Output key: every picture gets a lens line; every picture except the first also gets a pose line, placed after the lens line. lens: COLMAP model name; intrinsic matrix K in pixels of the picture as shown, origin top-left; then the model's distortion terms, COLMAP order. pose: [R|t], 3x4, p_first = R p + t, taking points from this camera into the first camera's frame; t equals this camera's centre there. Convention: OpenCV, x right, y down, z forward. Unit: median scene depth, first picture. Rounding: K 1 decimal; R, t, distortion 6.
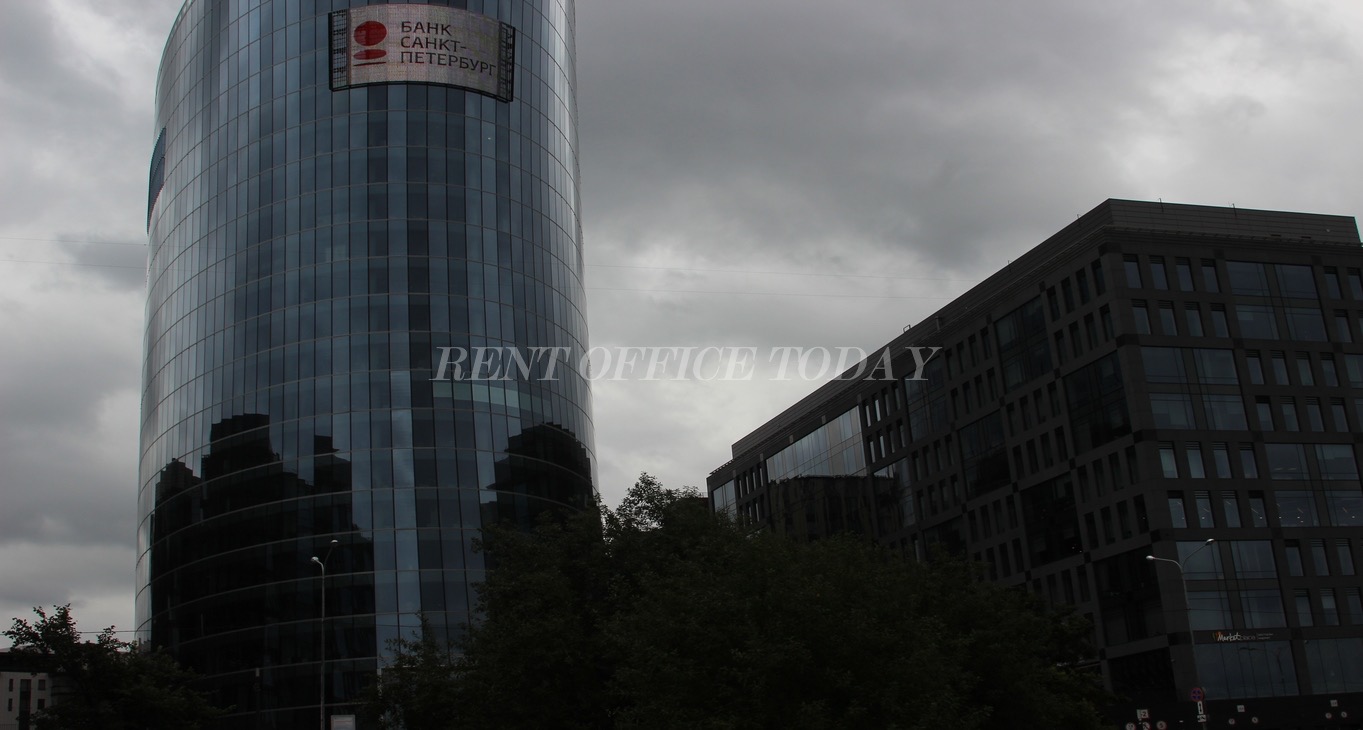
lens RADIAL K [[1521.4, 0, 681.5], [0, 1521.4, 365.0], [0, 0, 1]] dist [-0.013450, -0.020120]
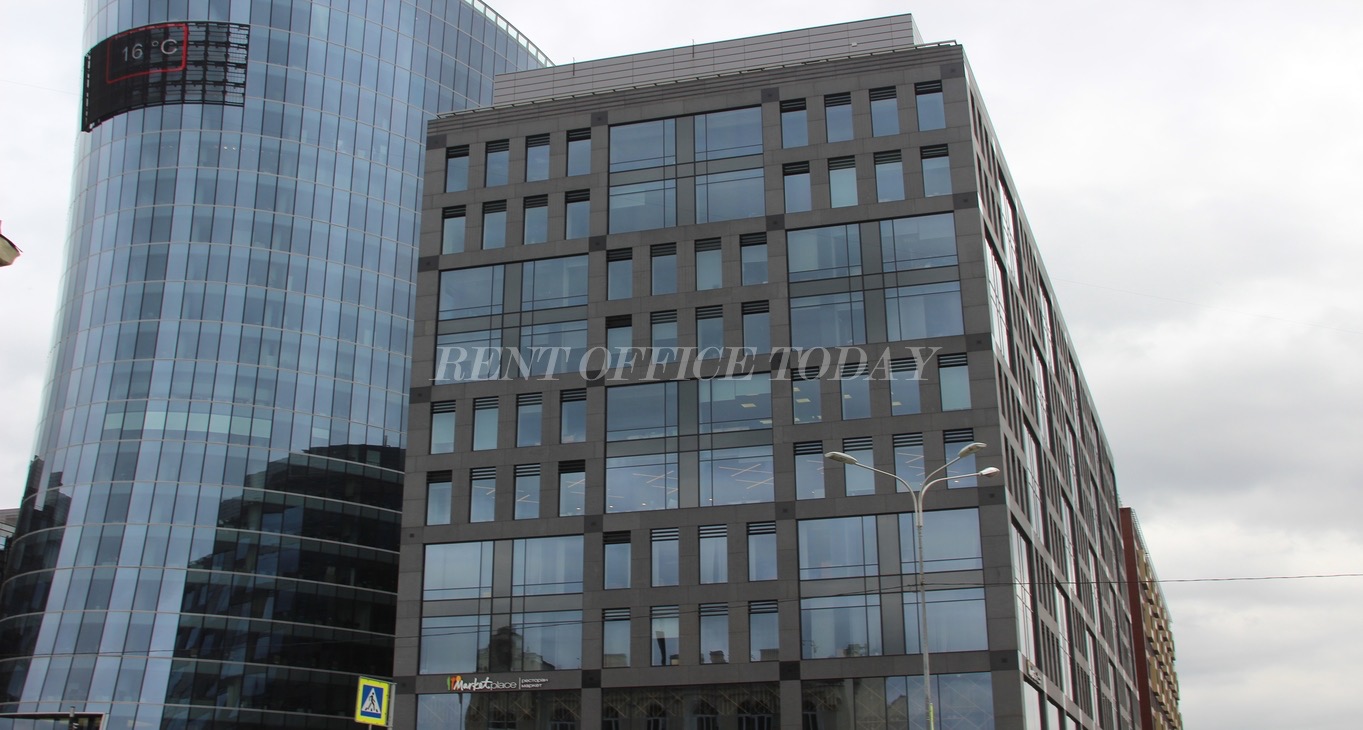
lens RADIAL K [[1521.4, 0, 681.5], [0, 1521.4, 365.0], [0, 0, 1]] dist [-0.013450, -0.020120]
pose [[0.835109, -0.118200, -0.537236, 0.781729], [0.119188, 0.992321, -0.033053, 0.068186], [0.537017, -0.036429, 0.842784, 0.460543]]
